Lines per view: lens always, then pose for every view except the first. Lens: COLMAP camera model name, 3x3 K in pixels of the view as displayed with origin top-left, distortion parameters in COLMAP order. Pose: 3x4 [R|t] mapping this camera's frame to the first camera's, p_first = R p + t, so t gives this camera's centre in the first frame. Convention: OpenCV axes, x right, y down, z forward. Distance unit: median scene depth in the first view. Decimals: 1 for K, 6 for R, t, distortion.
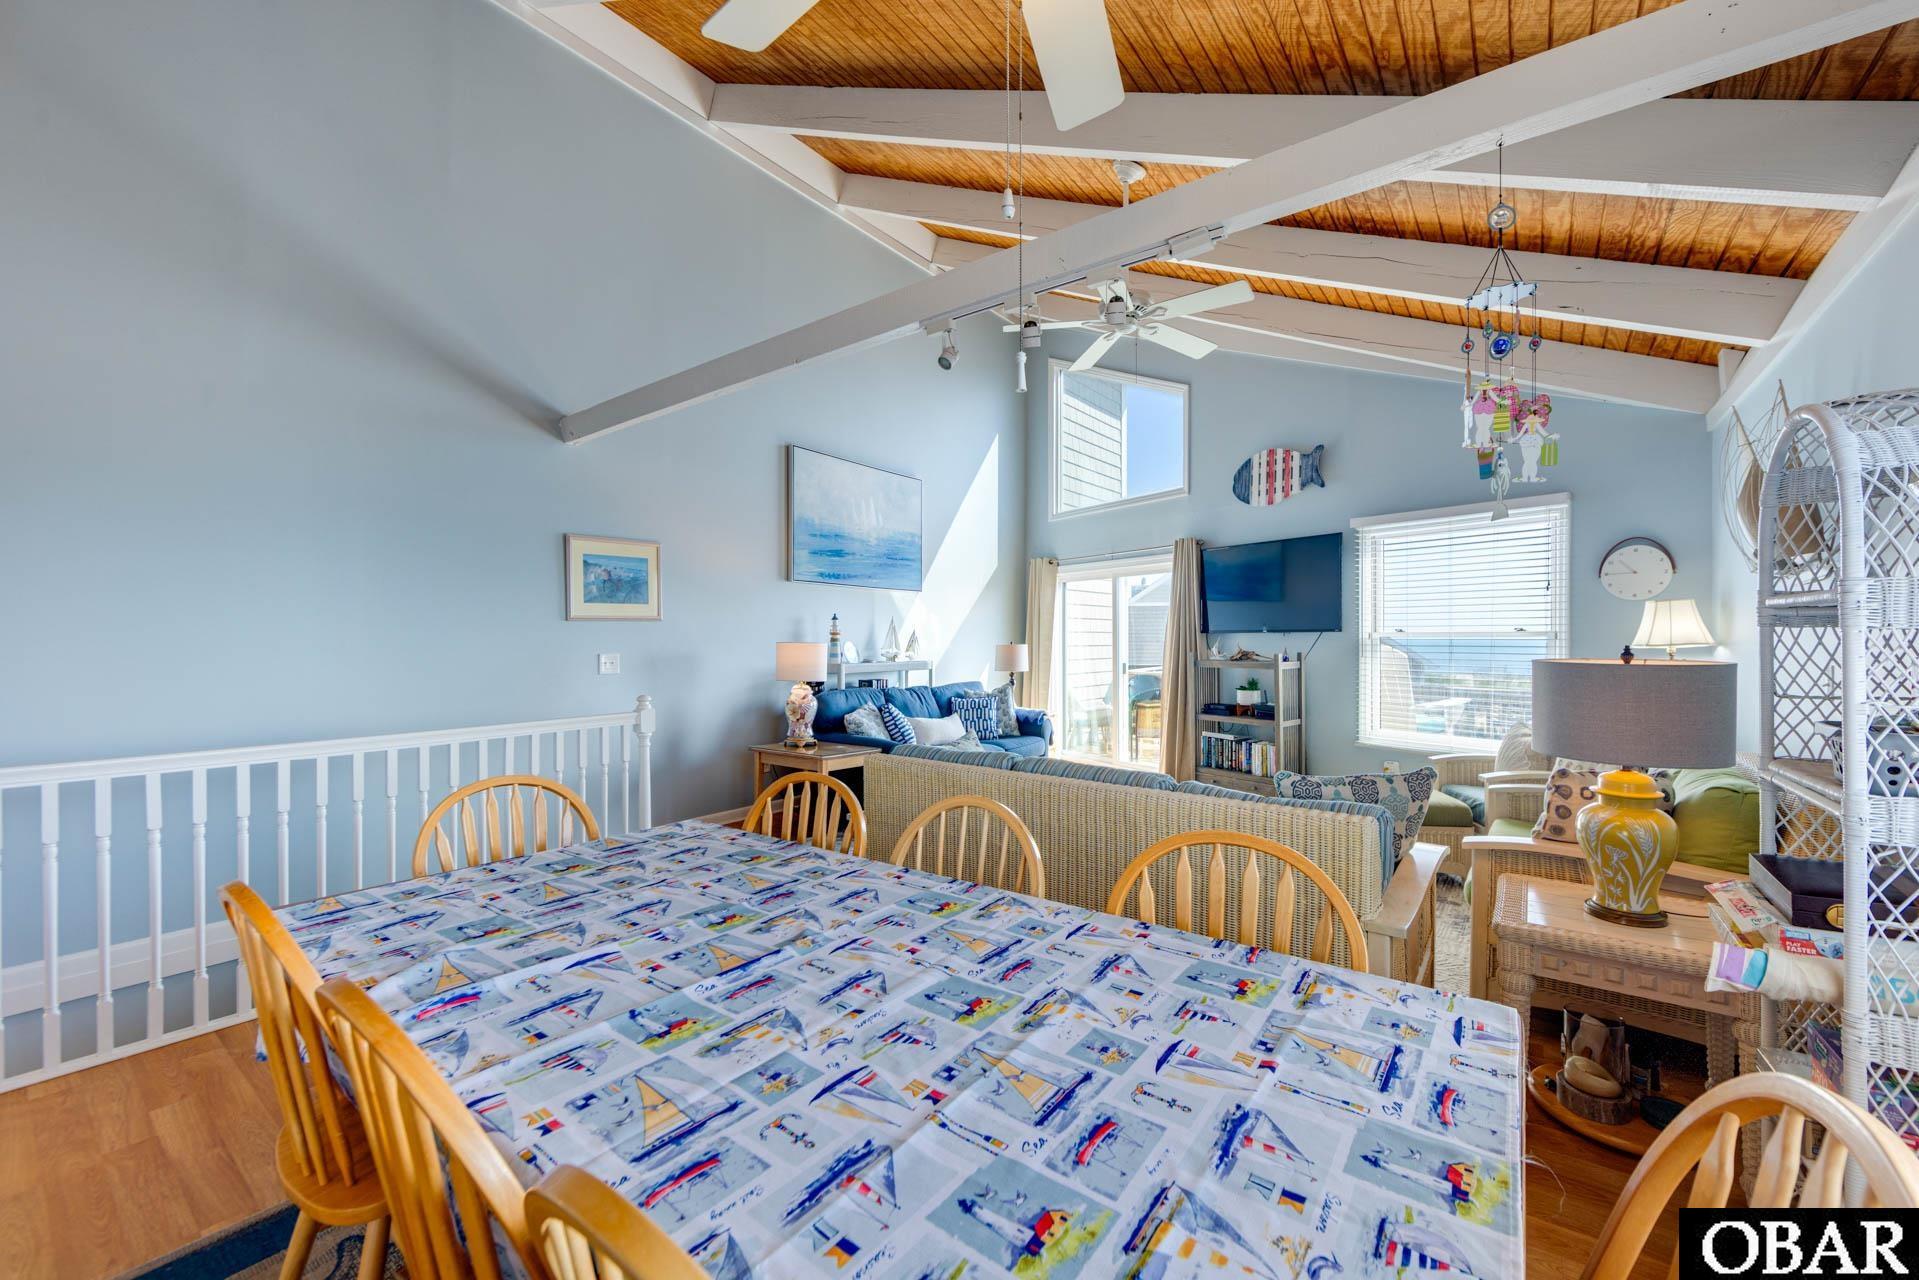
lens RADIAL K [[752.1, 0, 962.7], [0, 752.1, 643.5], [0, 0, 1]] dist [-0.003989, -0.000220]
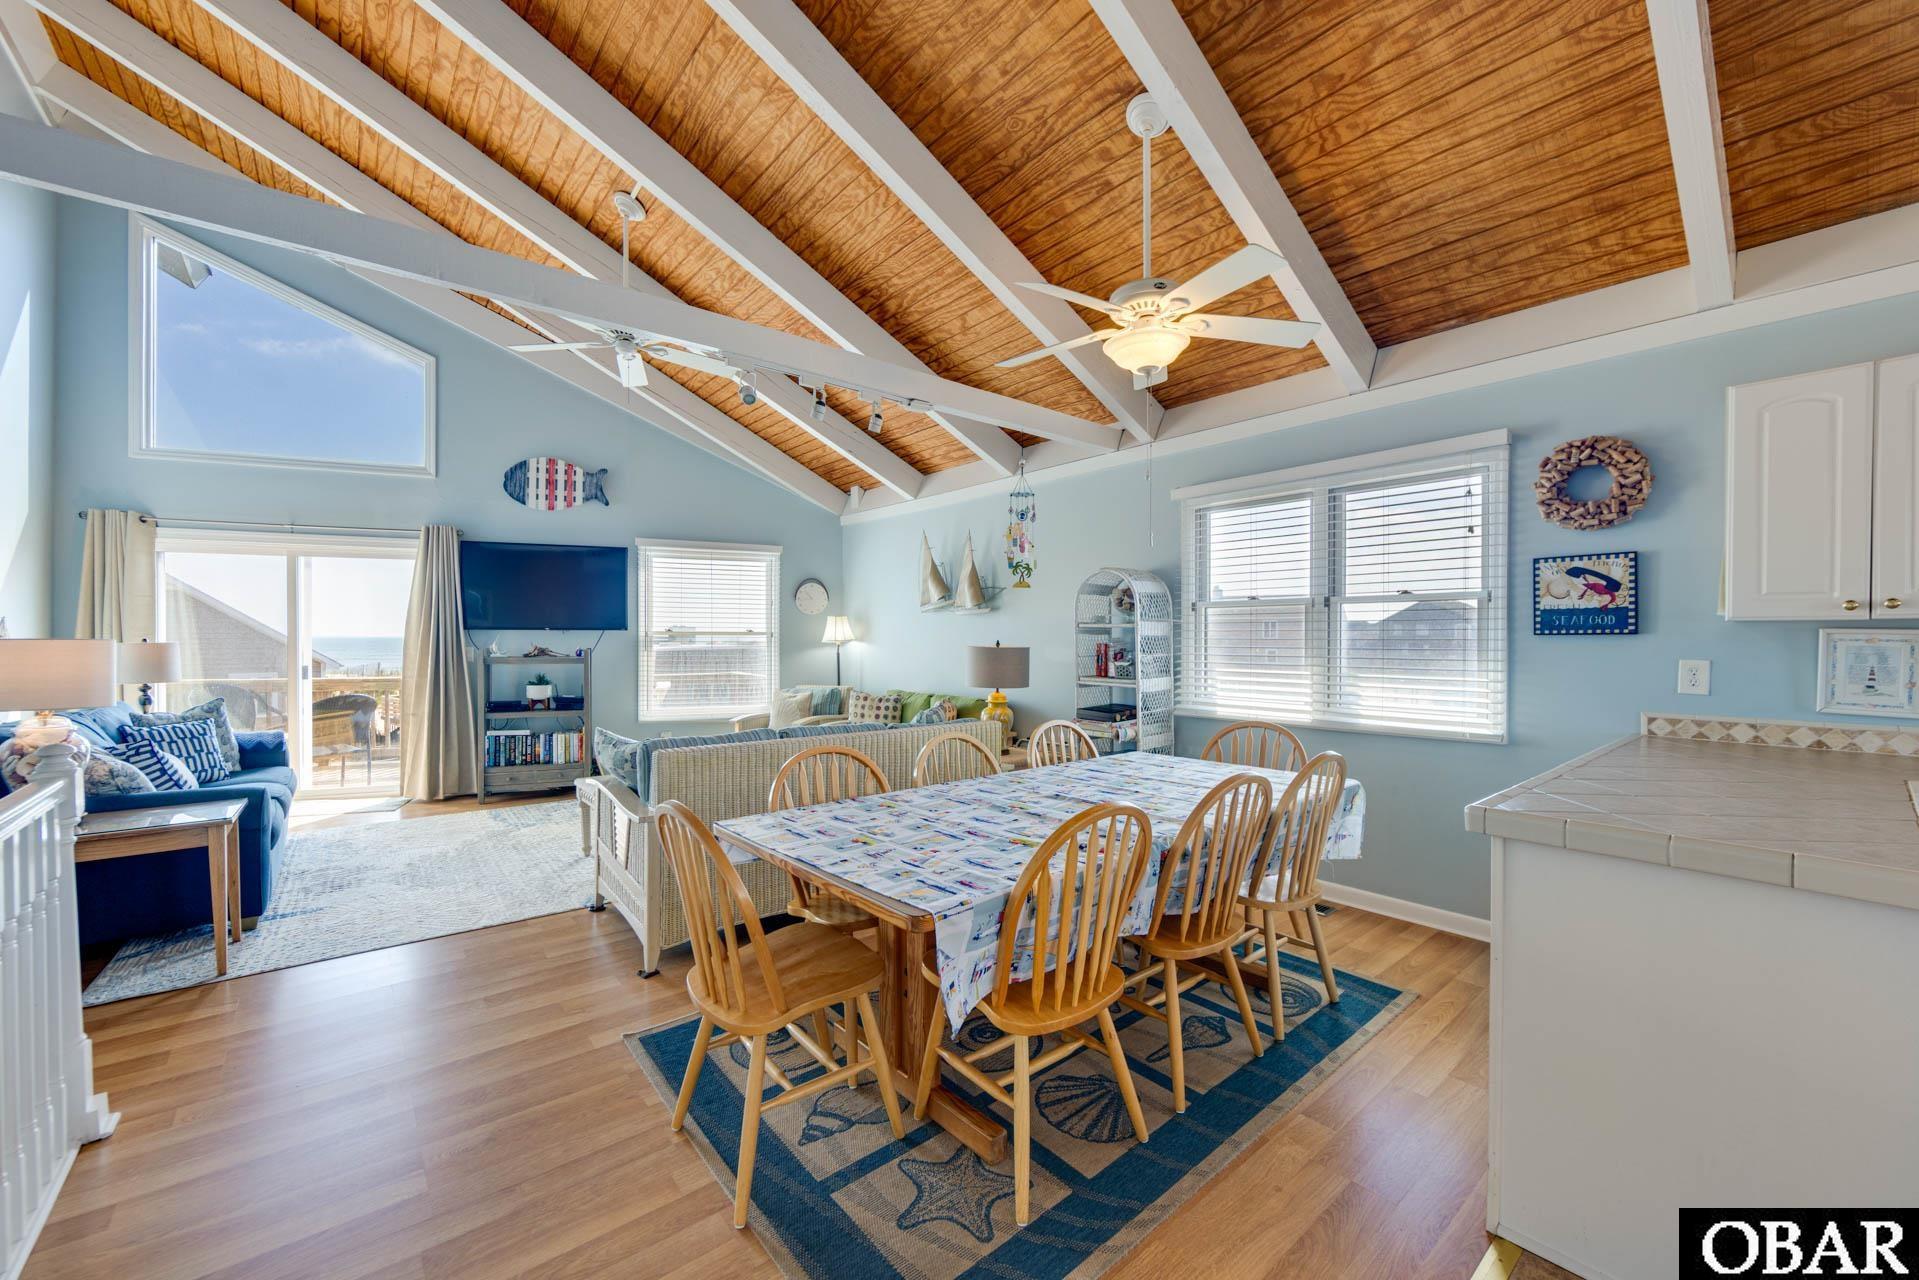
lens RADIAL K [[752.1, 0, 960.1], [0, 752.1, 640.8], [0, 0, 1]] dist [-0.003989, -0.000220]
pose [[0.230002, -0.002341, 0.973187, -0.502502], [0.001876, 0.999996, 0.001962, -0.000228], [-0.973188, 0.001374, 0.230006, 0.191501]]
